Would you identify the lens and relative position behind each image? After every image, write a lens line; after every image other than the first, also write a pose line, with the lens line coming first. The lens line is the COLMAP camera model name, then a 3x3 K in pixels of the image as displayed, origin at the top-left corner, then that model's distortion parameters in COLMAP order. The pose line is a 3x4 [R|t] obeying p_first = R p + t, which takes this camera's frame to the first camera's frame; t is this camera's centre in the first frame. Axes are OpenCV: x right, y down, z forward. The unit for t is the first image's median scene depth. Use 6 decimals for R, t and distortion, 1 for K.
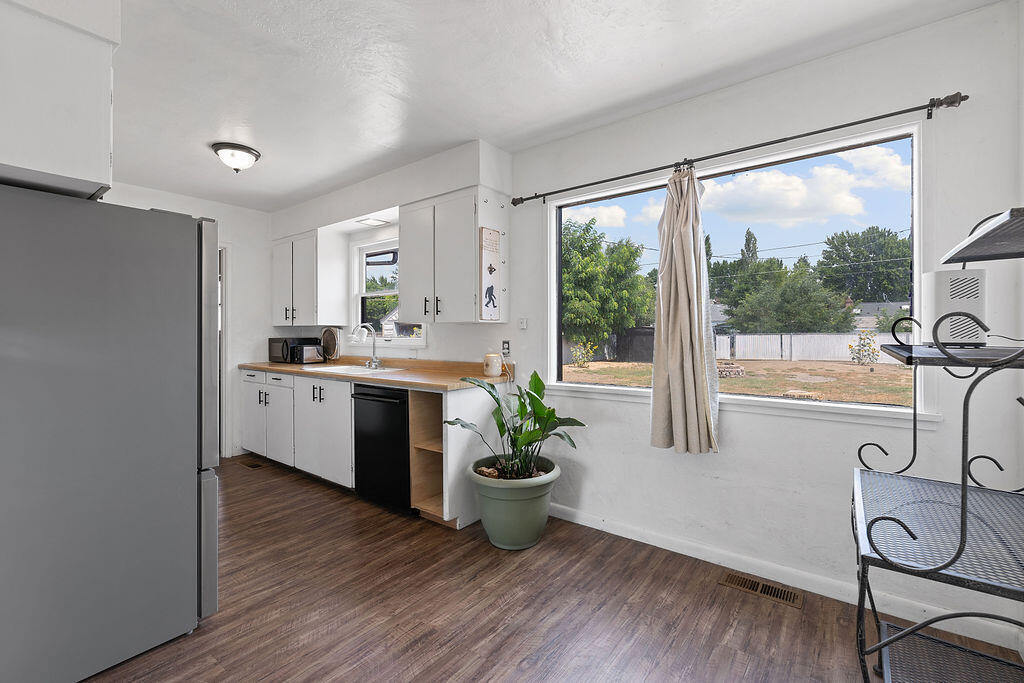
lens RADIAL K [[448.6, 0, 515.4], [0, 448.6, 331.3], [0, 0, 1]] dist [0.002251, -0.000547]
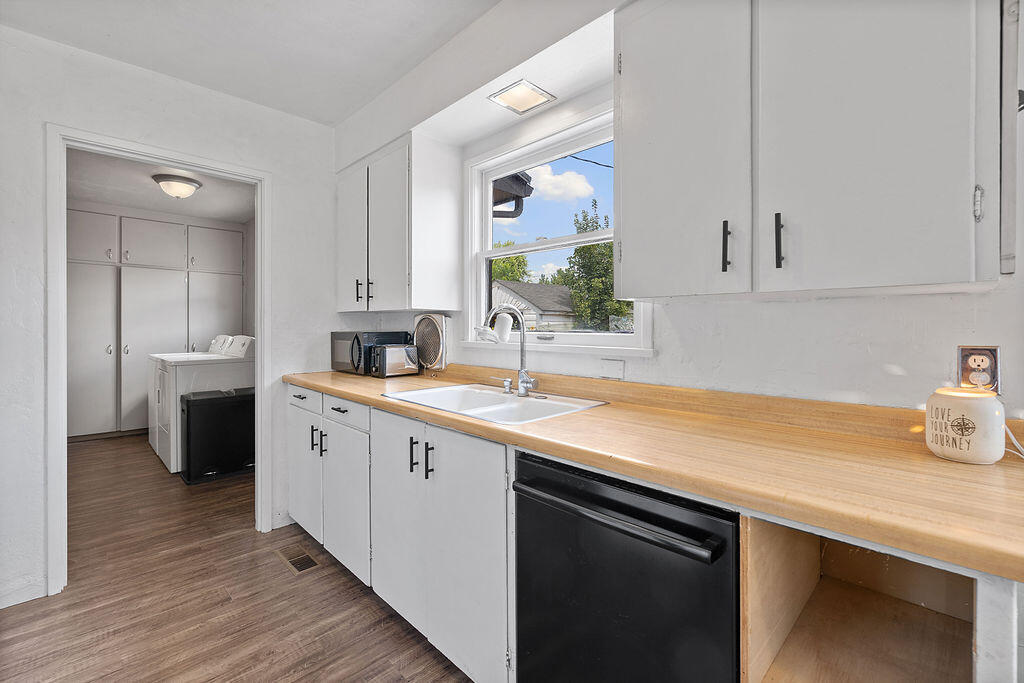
lens RADIAL K [[448.6, 0, 515.1], [0, 448.6, 326.4], [0, 0, 1]] dist [0.002251, -0.000547]
pose [[0.989976, 0.002939, -0.141208, -0.264724], [-0.002065, 0.999978, 0.006333, 0.004172], [0.141223, -0.005978, 0.989960, 0.529527]]
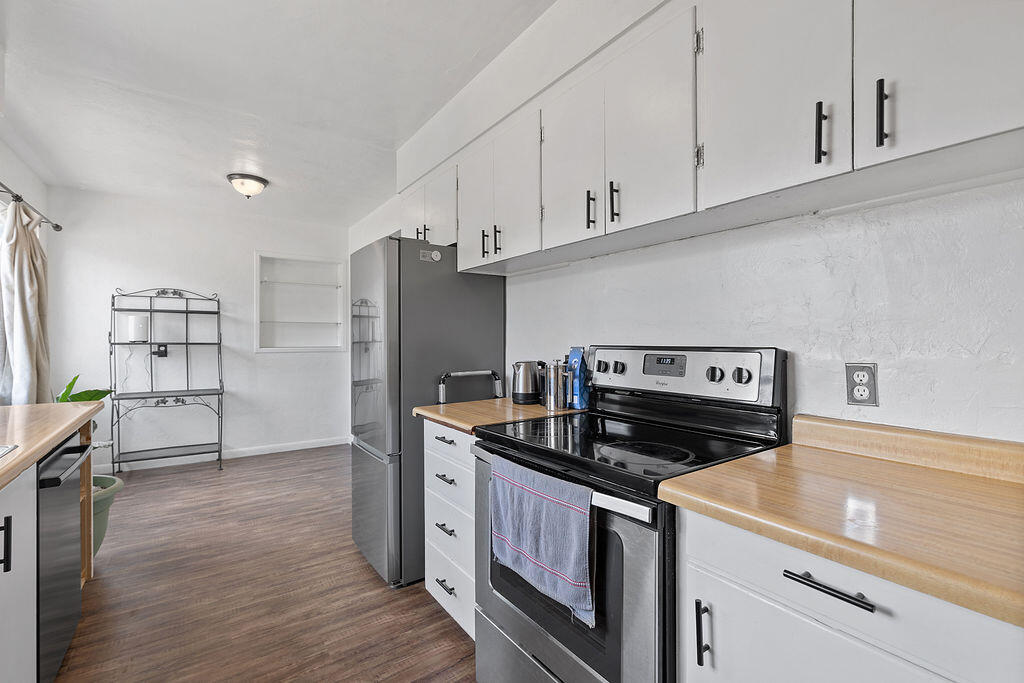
lens RADIAL K [[448.6, 0, 511.9], [0, 448.6, 342.9], [0, 0, 1]] dist [0.002251, -0.000547]
pose [[-0.954439, -0.004807, 0.298366, -0.778115], [-0.004301, 0.999988, 0.002351, 0.008345], [-0.298374, 0.000961, -0.954449, 1.096179]]
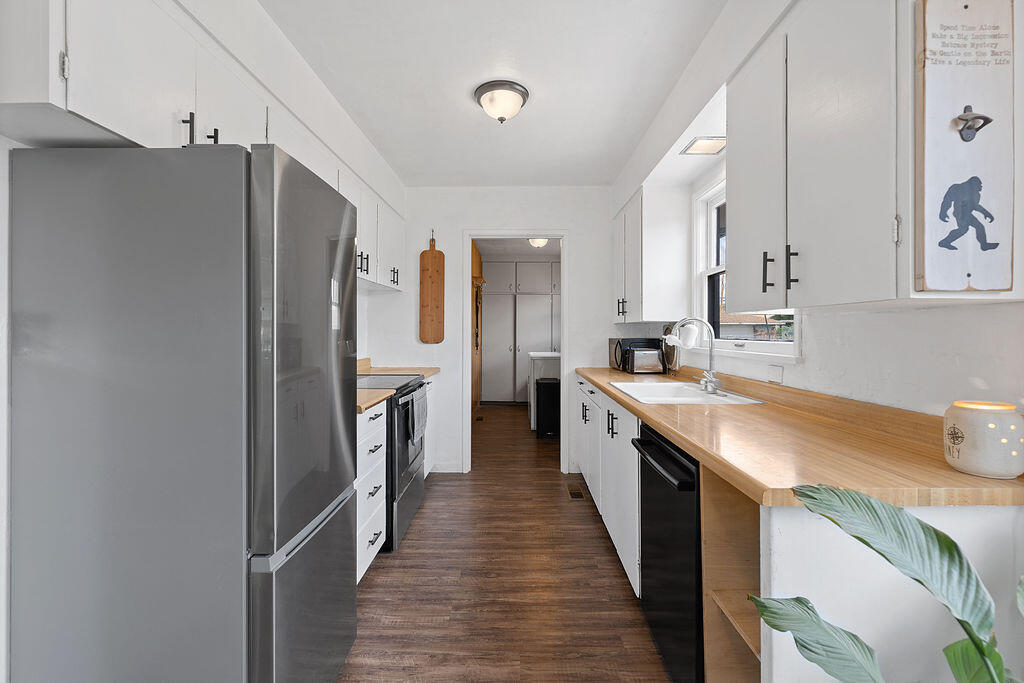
lens RADIAL K [[448.6, 0, 512.8], [0, 448.6, 331.4], [0, 0, 1]] dist [0.002251, -0.000547]
pose [[0.596809, 0.001997, -0.802381, 0.004125], [-0.000265, 0.999997, 0.002291, 0.000913], [0.802384, -0.001155, 0.596808, 0.454988]]
